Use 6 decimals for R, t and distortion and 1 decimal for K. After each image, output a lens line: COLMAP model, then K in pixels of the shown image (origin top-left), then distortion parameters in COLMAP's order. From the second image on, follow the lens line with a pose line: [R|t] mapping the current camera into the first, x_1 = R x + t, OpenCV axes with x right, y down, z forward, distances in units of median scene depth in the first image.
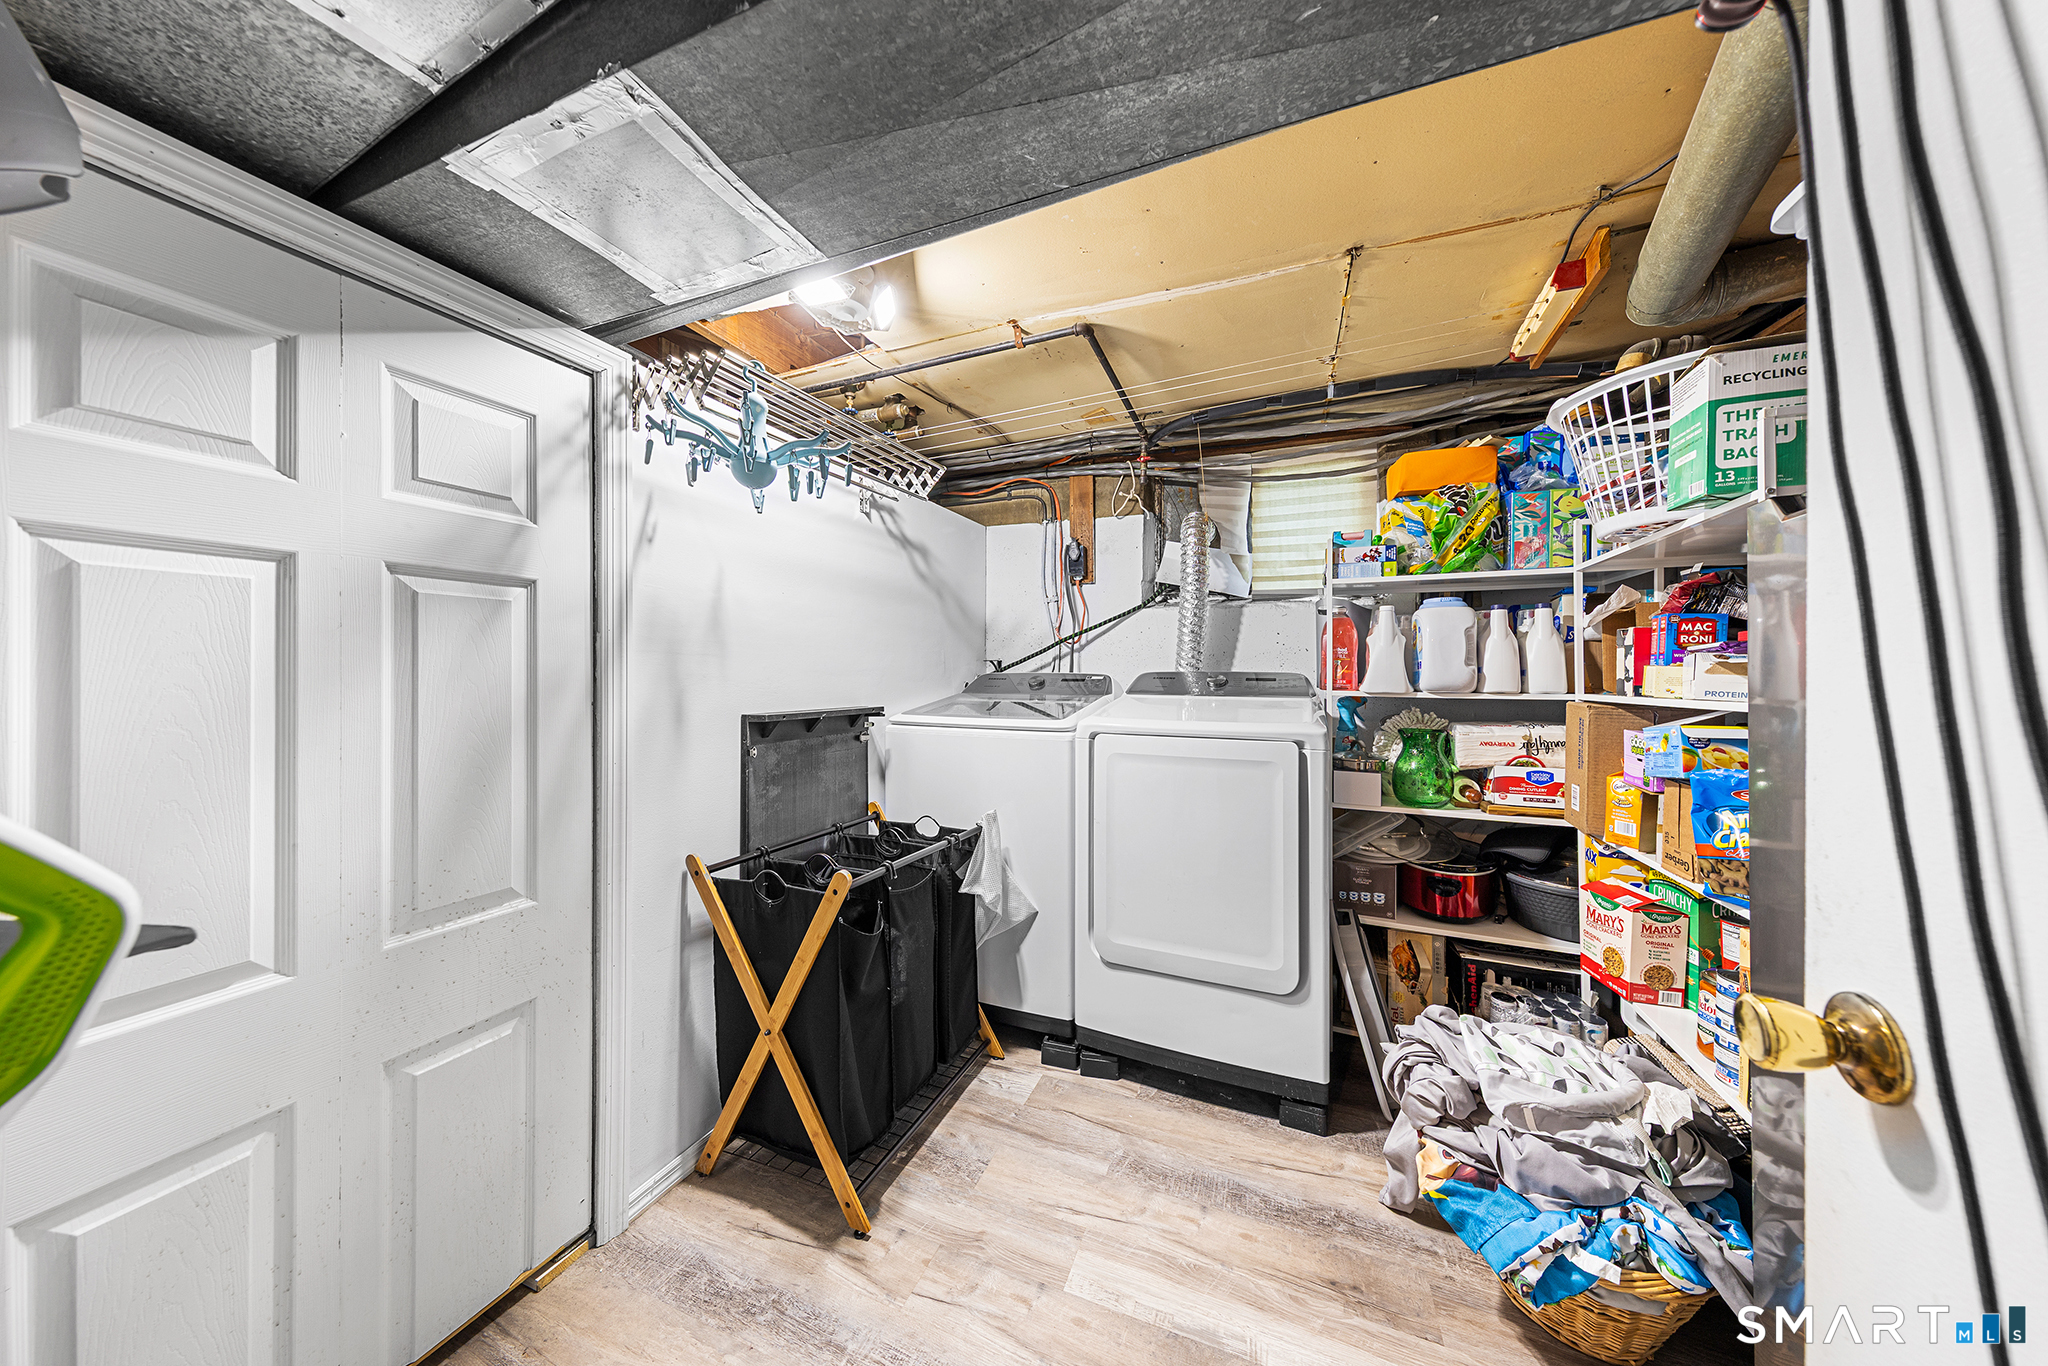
lens RADIAL K [[650.0, 0, 1022.5], [0, 650.0, 671.0], [0, 0, 1]] dist [0.011533, -0.000206]
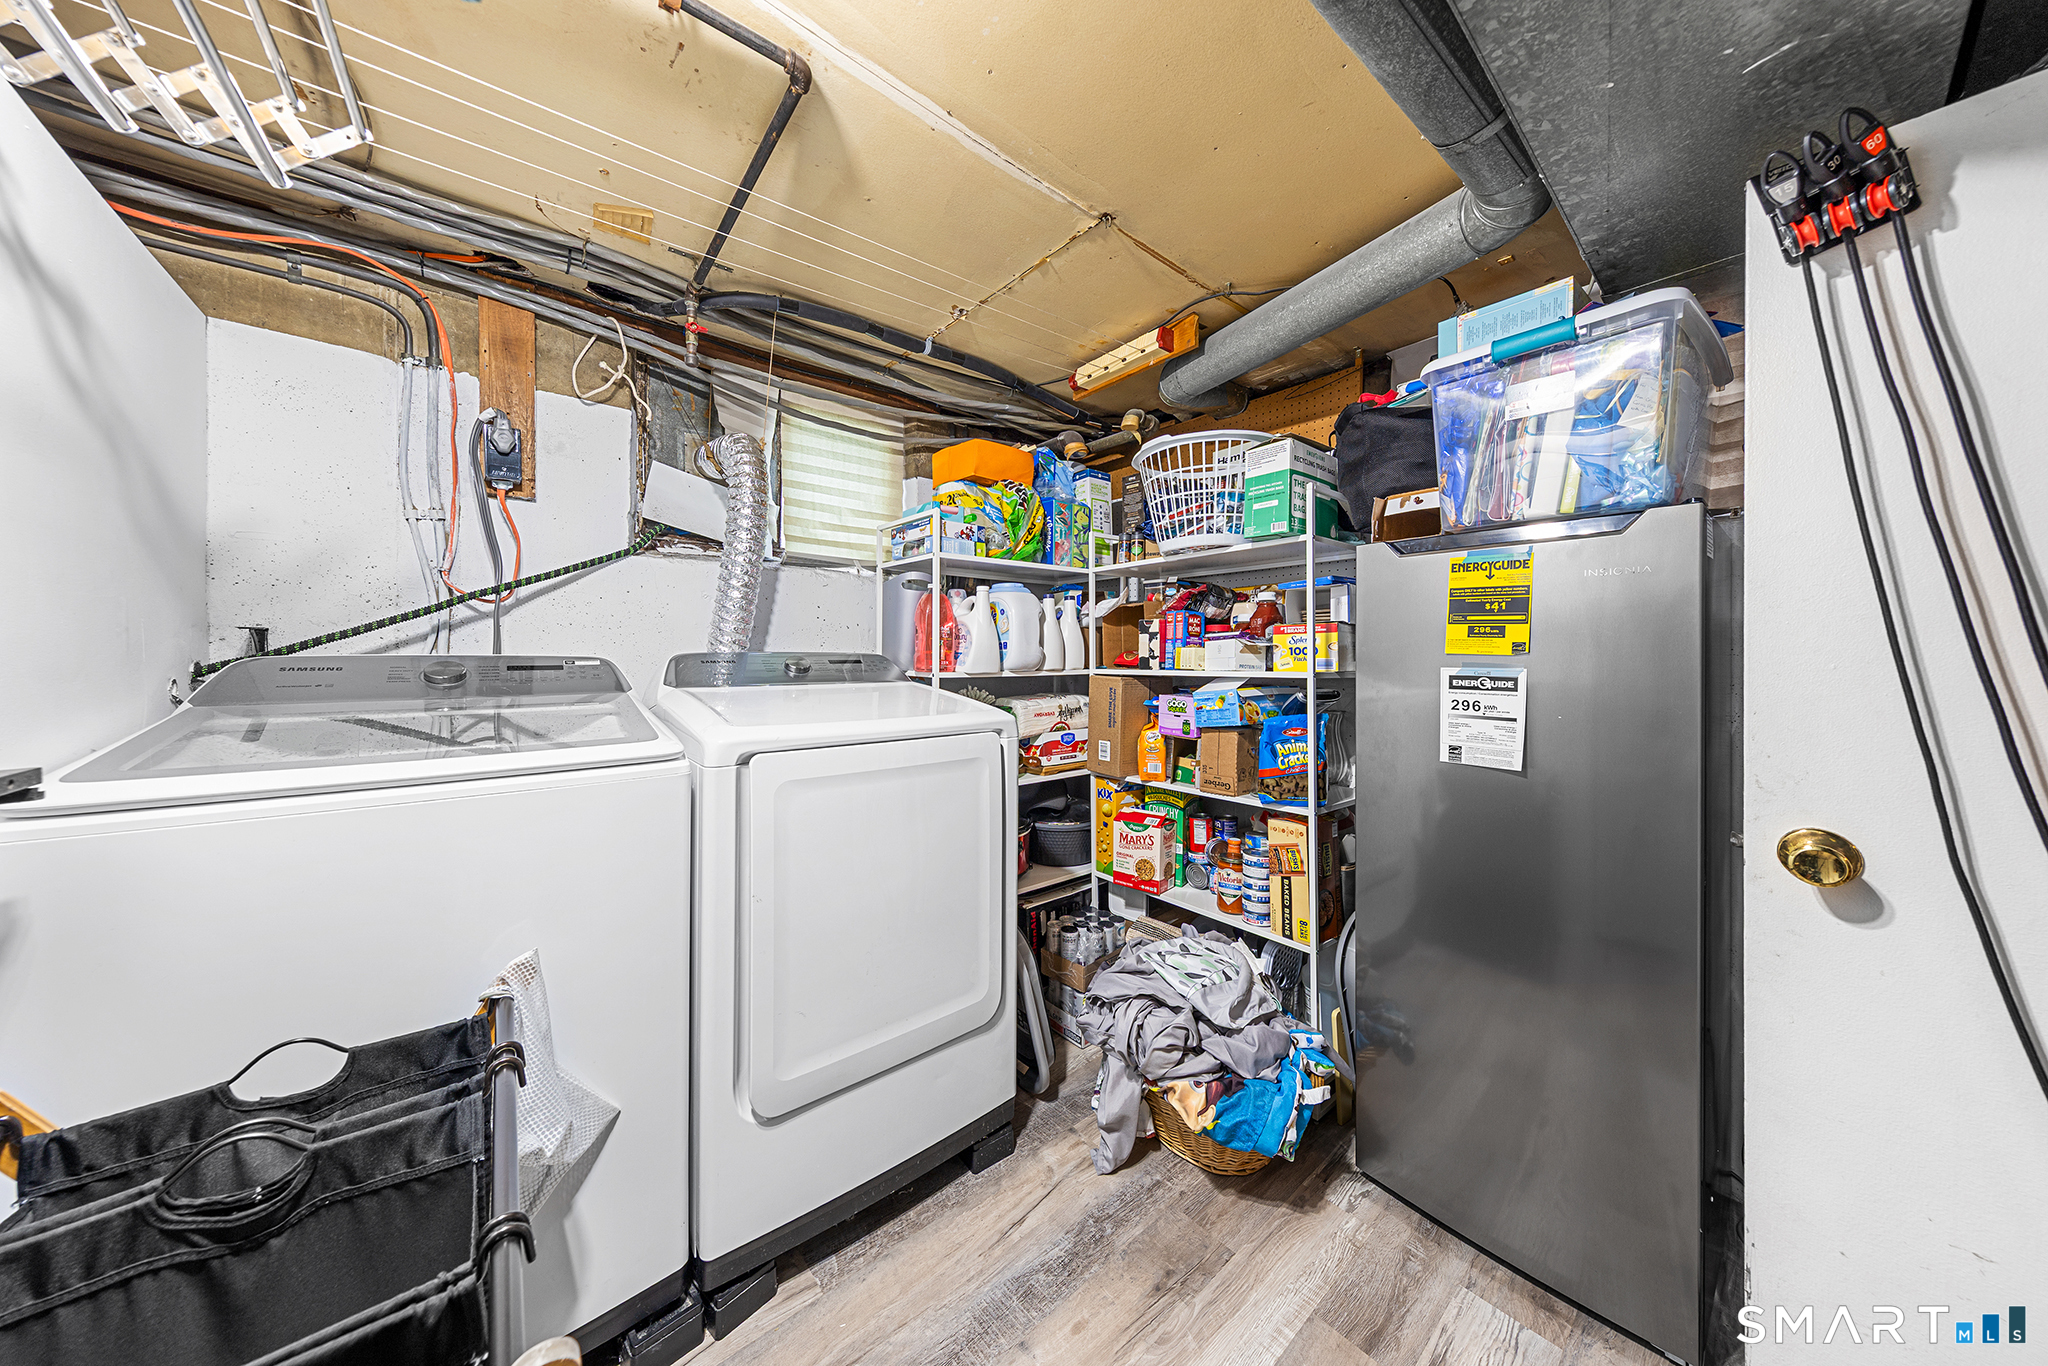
lens RADIAL K [[653.3, 0, 1039.9], [0, 653.3, 655.4], [0, 0, 1]] dist [0.013622, -0.003739]
pose [[0.455871, -0.006216, 0.890024, -0.292682], [0.000239, 0.999976, 0.006861, -0.000238], [-0.890046, -0.002915, 0.455862, 0.458496]]
